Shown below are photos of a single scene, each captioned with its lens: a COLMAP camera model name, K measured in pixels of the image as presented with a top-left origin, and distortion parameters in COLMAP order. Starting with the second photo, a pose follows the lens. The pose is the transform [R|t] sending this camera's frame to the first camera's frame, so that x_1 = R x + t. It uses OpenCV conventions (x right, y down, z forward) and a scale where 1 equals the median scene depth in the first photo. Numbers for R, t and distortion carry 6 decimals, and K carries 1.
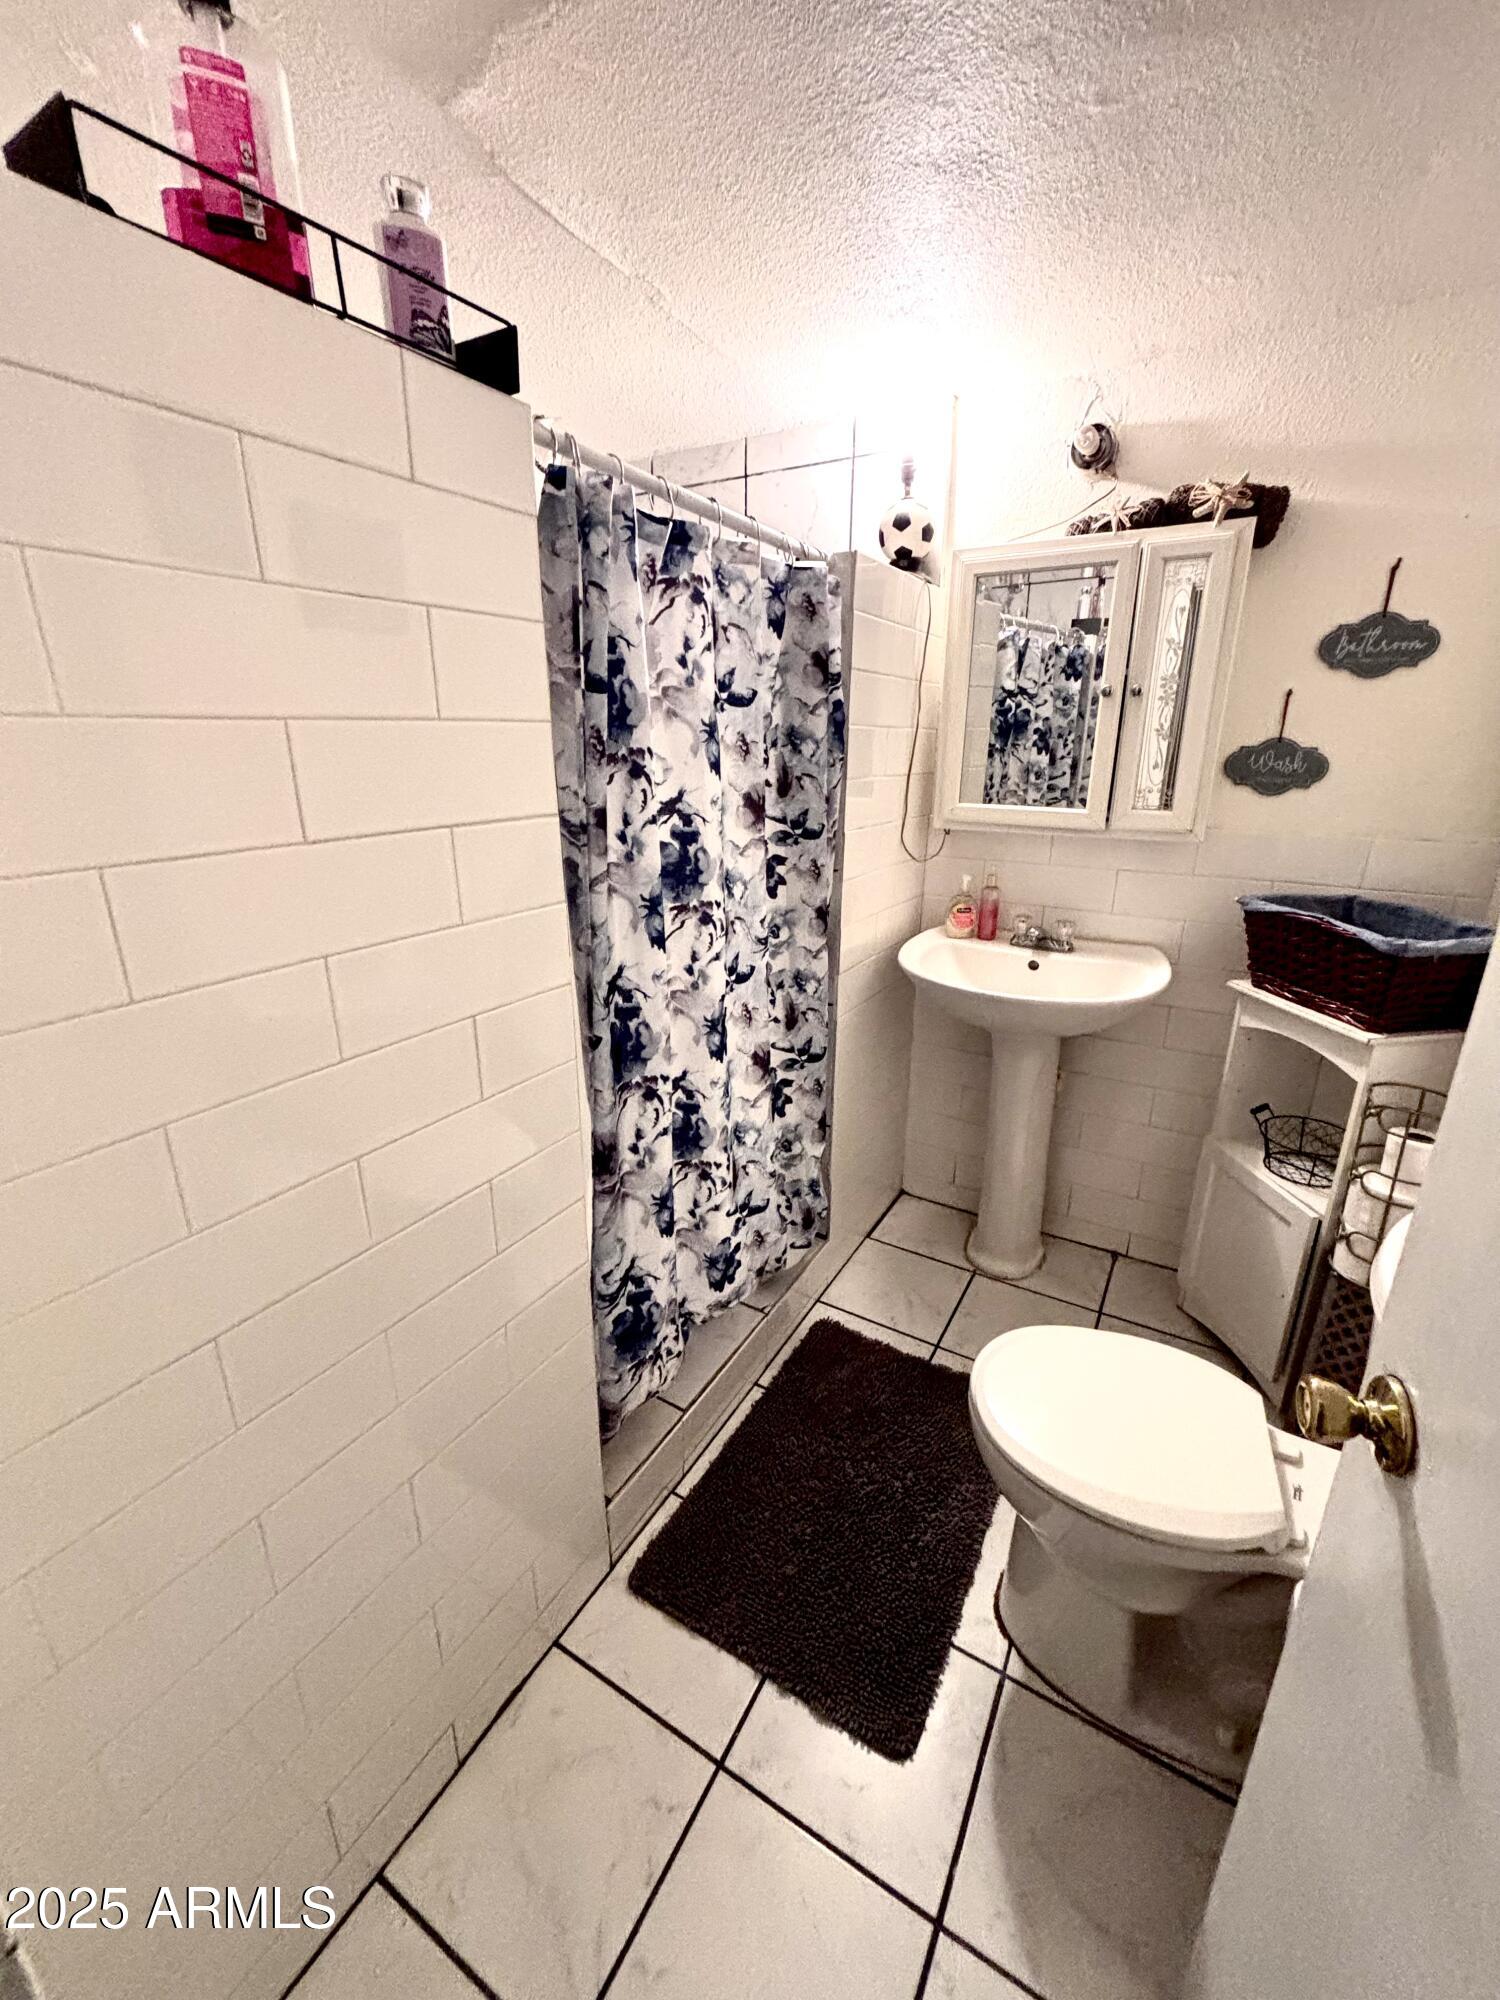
lens RADIAL K [[810.5, 0, 750.0], [0, 810.5, 1000.0], [0, 0, 1]] dist [0.000506, -0.000603]
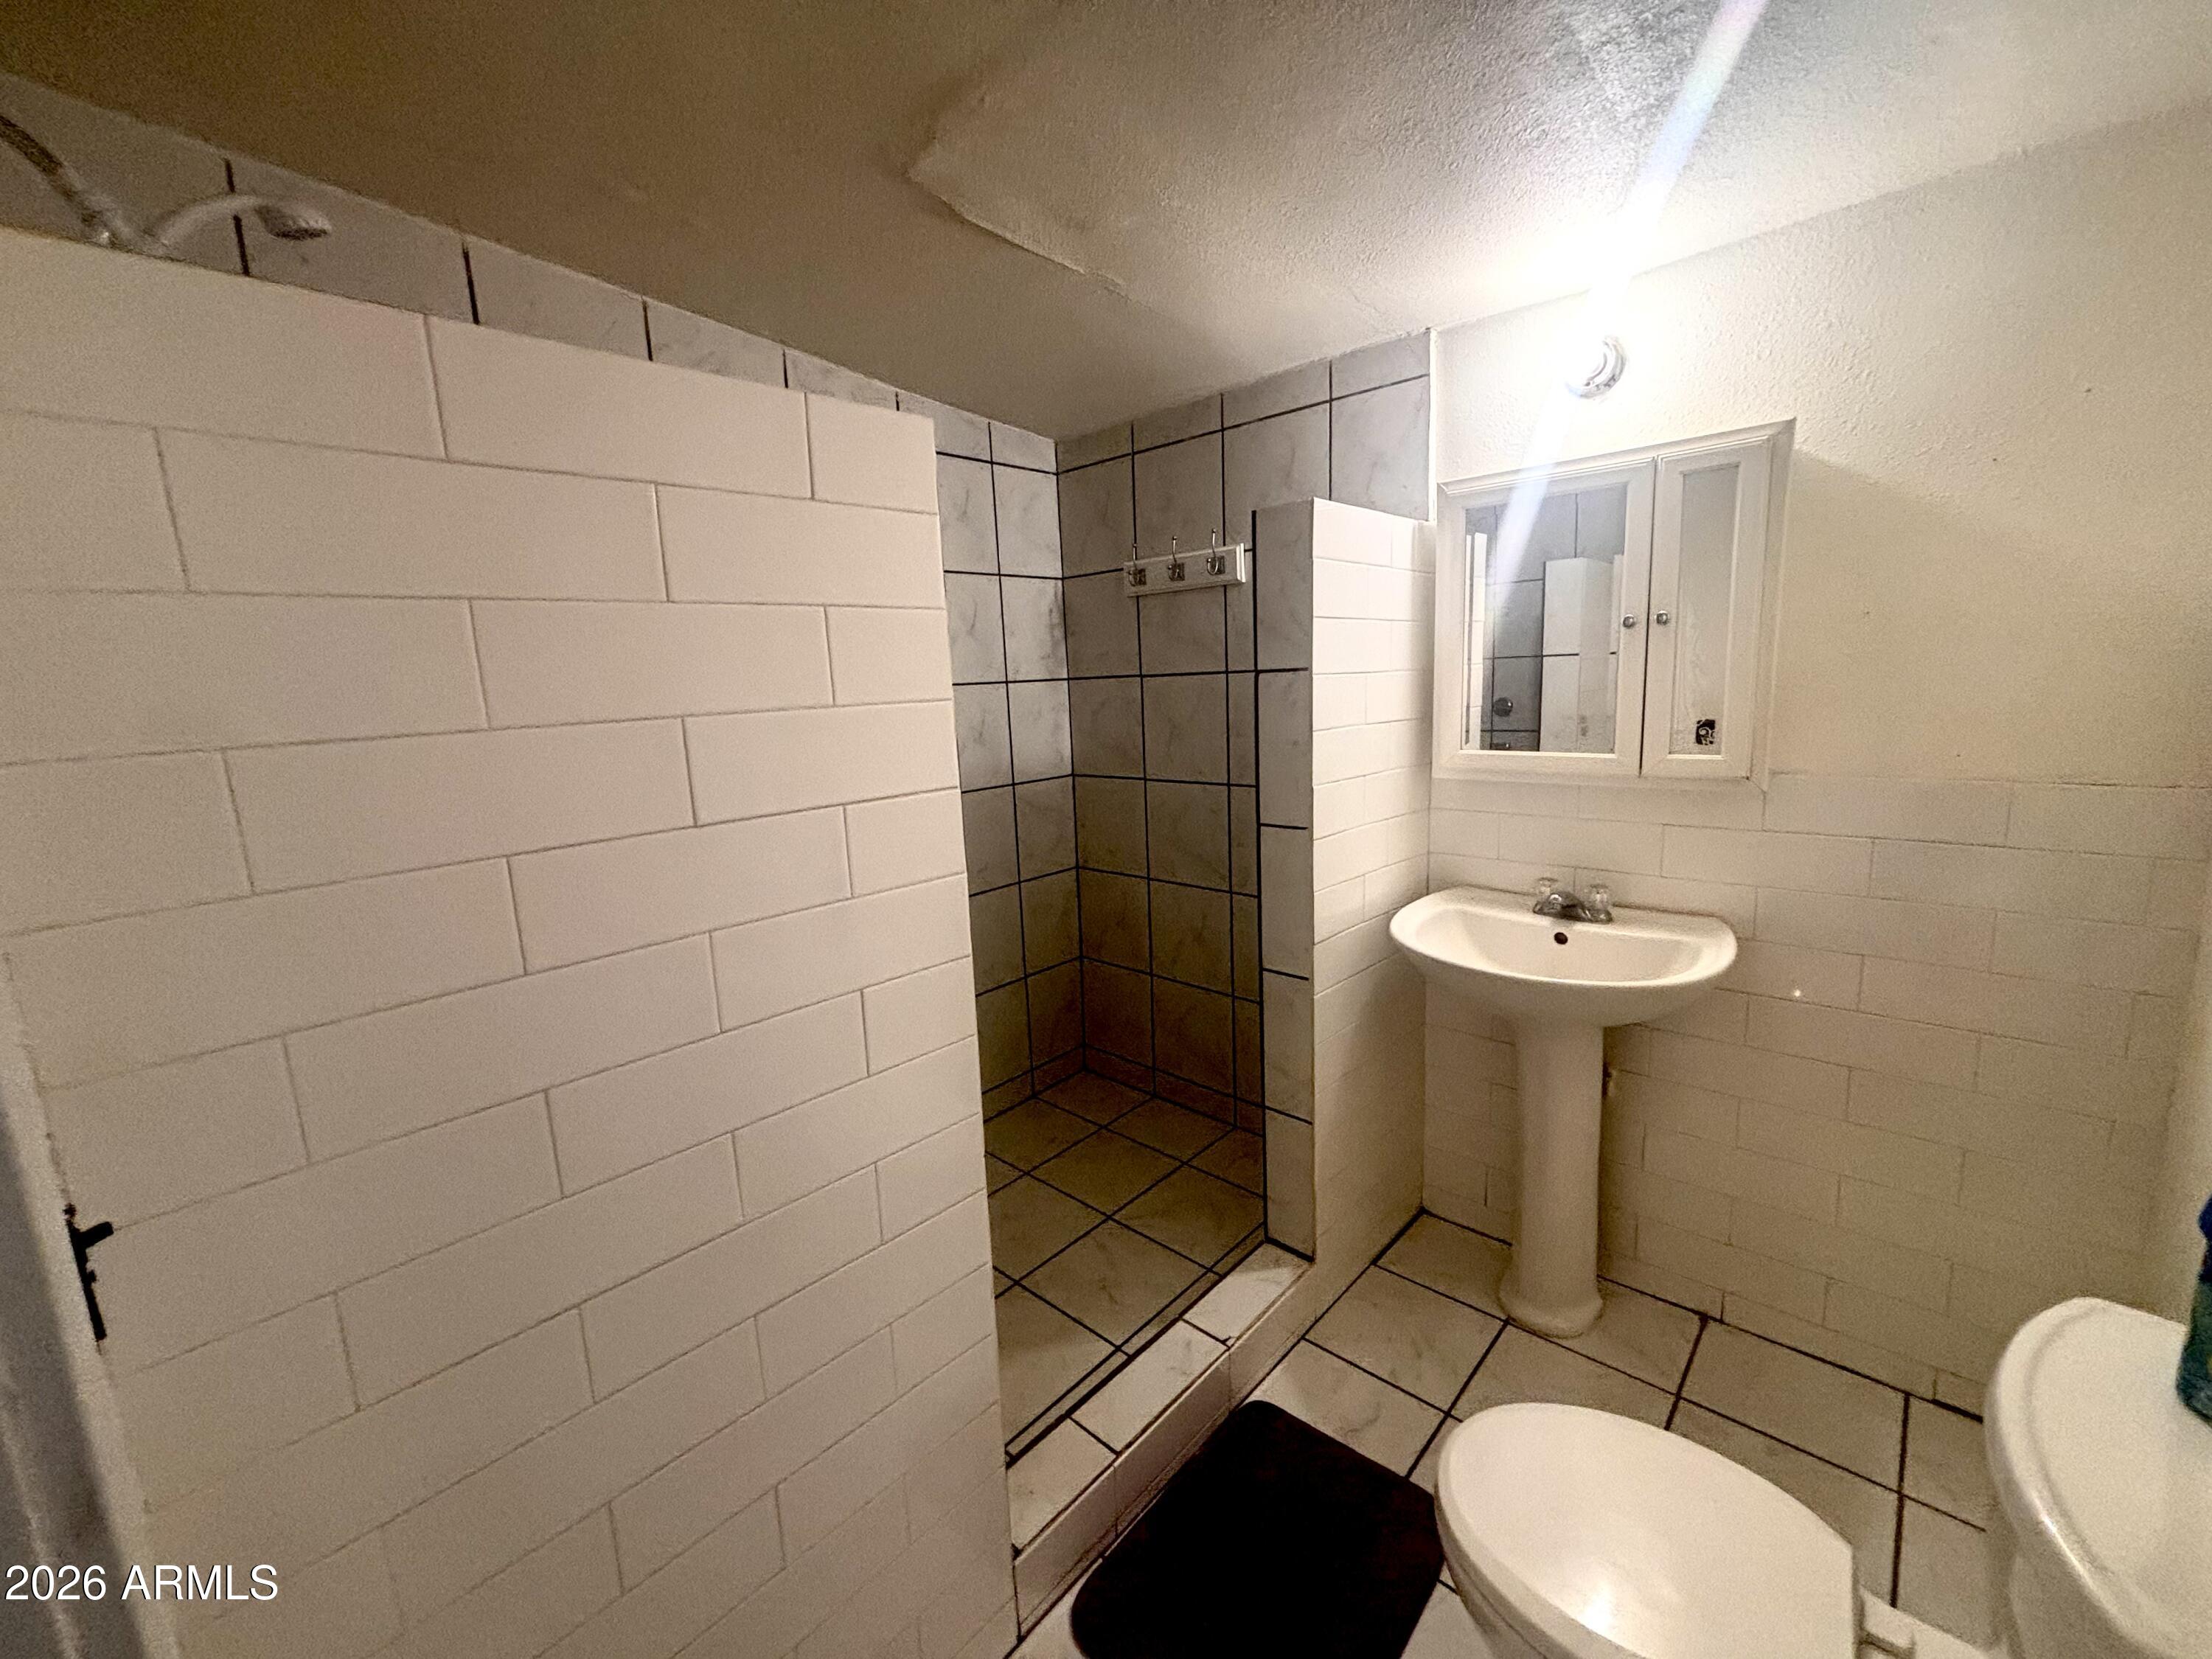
lens RADIAL K [[896.4, 0, 1106.0], [0, 896.4, 829.5], [0, 0, 1]] dist [0.000506, -0.000603]
pose [[0.974582, -0.009409, -0.223832, 0.101660], [-0.022372, 0.990036, -0.139027, -0.014468], [0.222910, 0.140501, 0.964661, -0.012428]]
